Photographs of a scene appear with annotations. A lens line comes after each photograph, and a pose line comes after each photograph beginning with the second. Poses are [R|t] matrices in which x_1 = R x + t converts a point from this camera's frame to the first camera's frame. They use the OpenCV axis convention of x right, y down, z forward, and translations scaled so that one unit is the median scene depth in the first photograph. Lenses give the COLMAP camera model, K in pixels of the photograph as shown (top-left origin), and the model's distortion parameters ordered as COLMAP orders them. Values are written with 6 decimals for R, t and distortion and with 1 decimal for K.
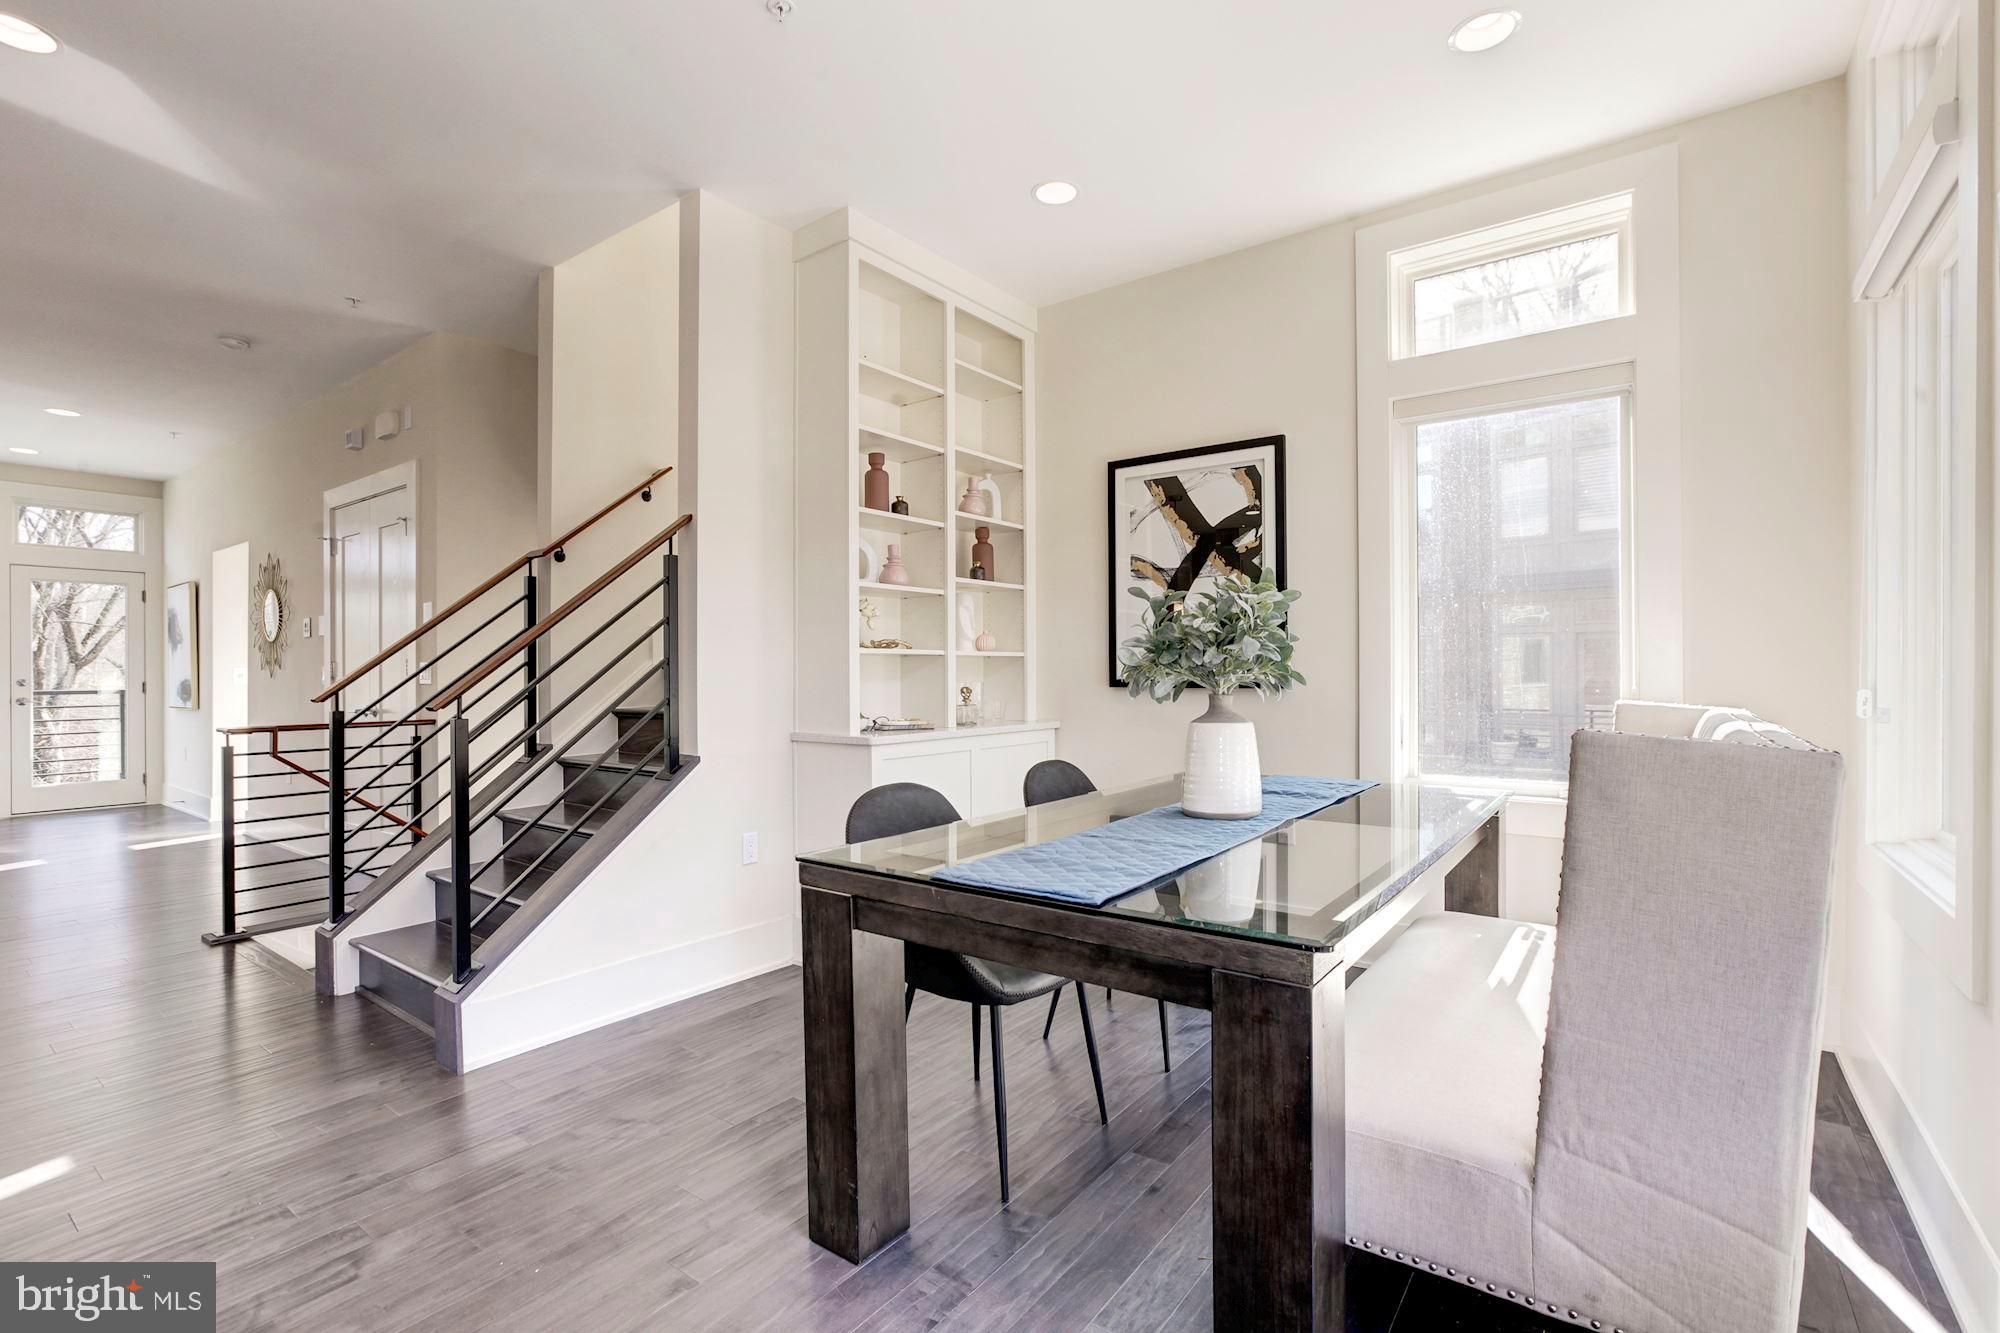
lens RADIAL K [[924.9, 0, 1009.1], [0, 924.9, 672.4], [0, 0, 1]] dist [-0.055494, 0.027789]
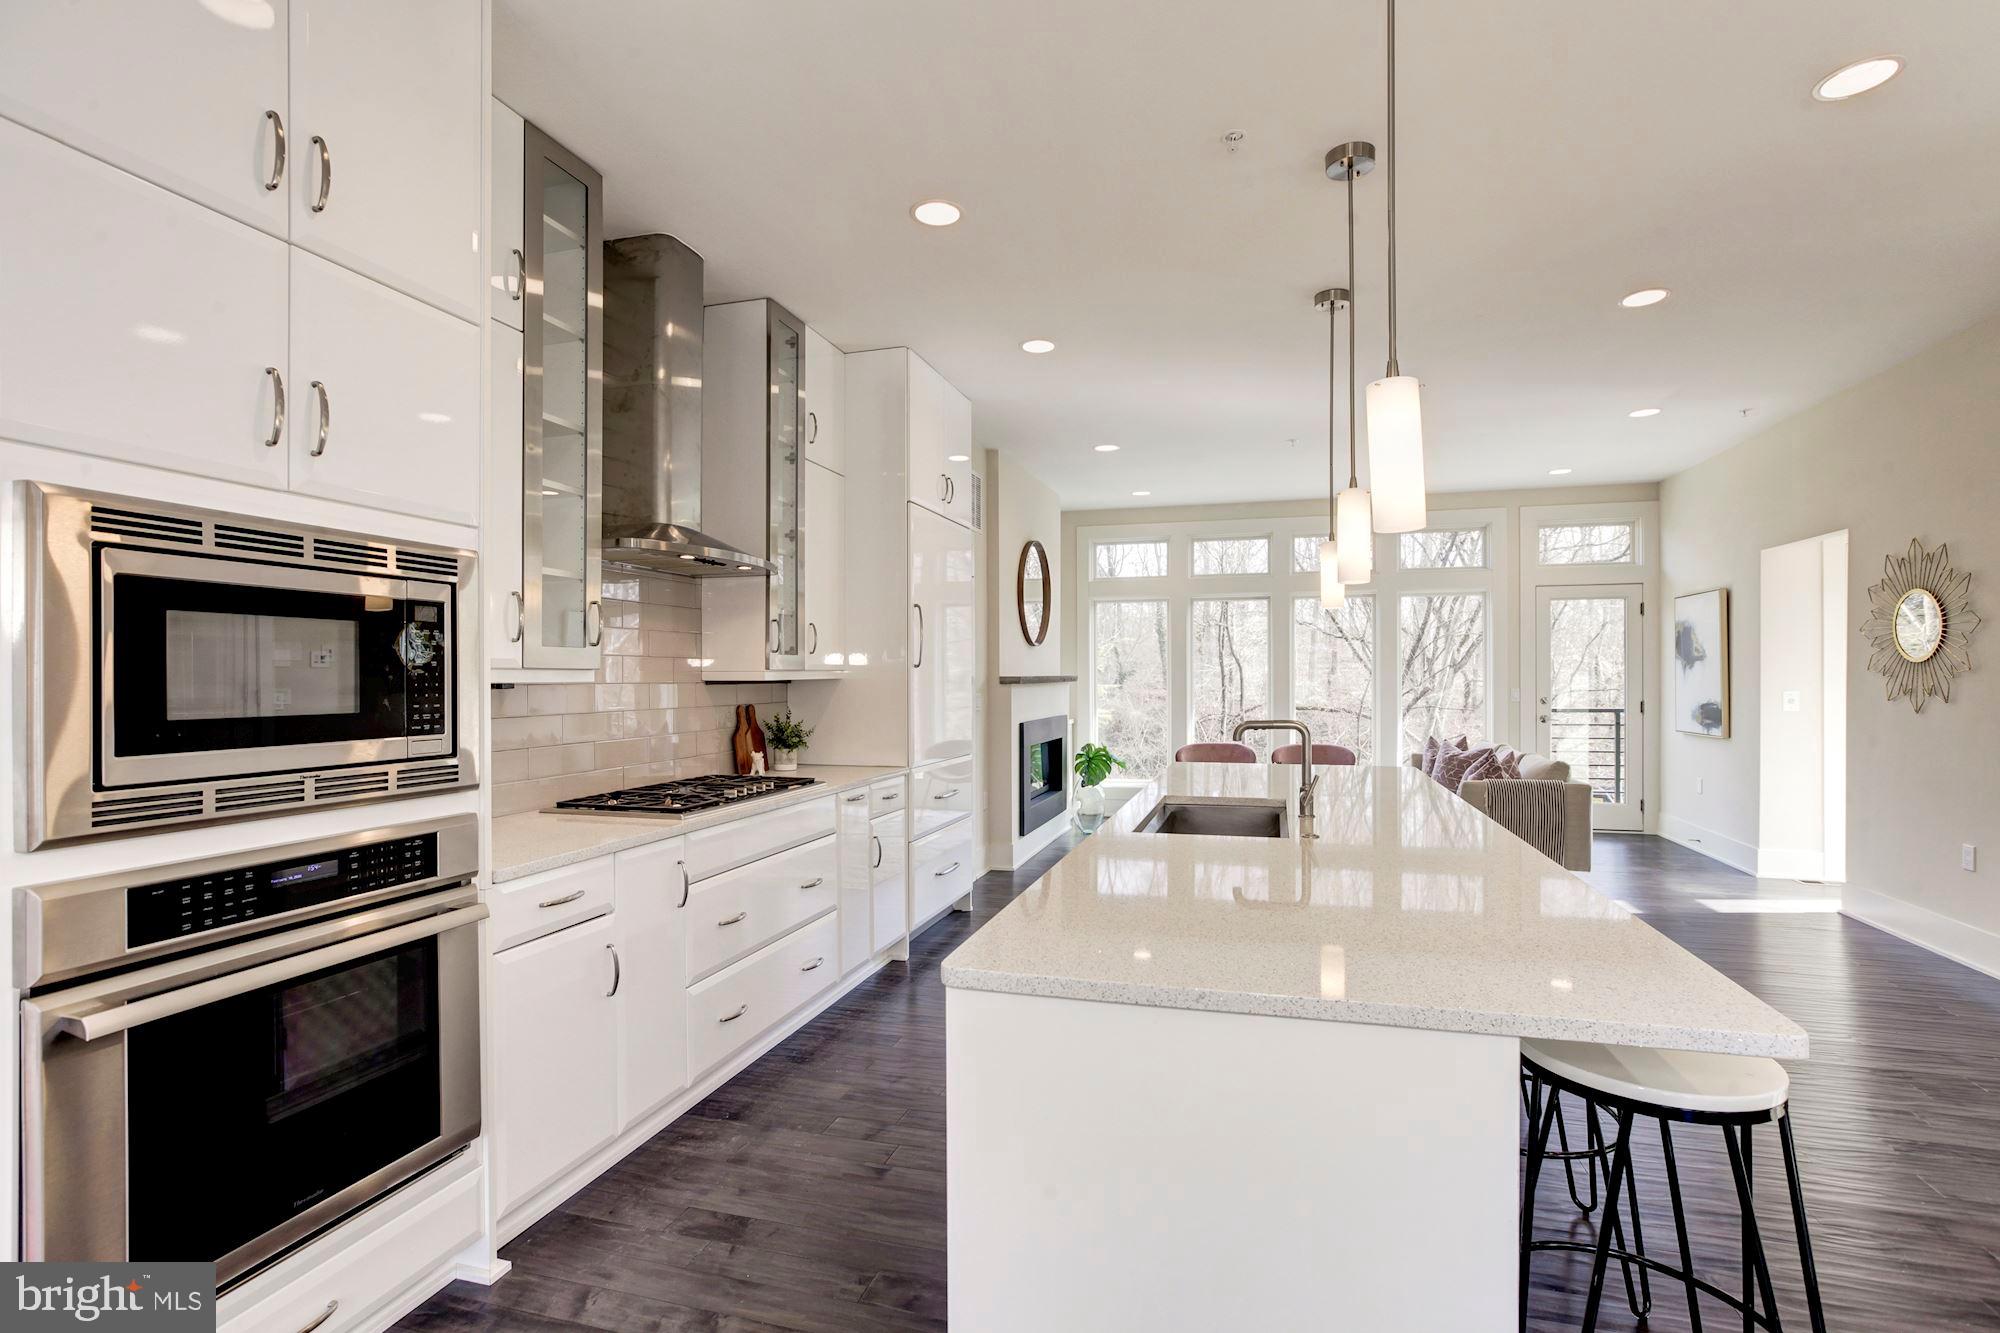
lens RADIAL K [[935.2, 0, 1000.0], [0, 935.2, 666.5], [0, 0, 1]] dist [-0.038505, 0.019670]
pose [[0.356322, 0.001223, -0.934363, -0.316571], [-0.004880, 0.999988, -0.000552, -0.022205], [0.934351, 0.004757, 0.356323, 0.045164]]
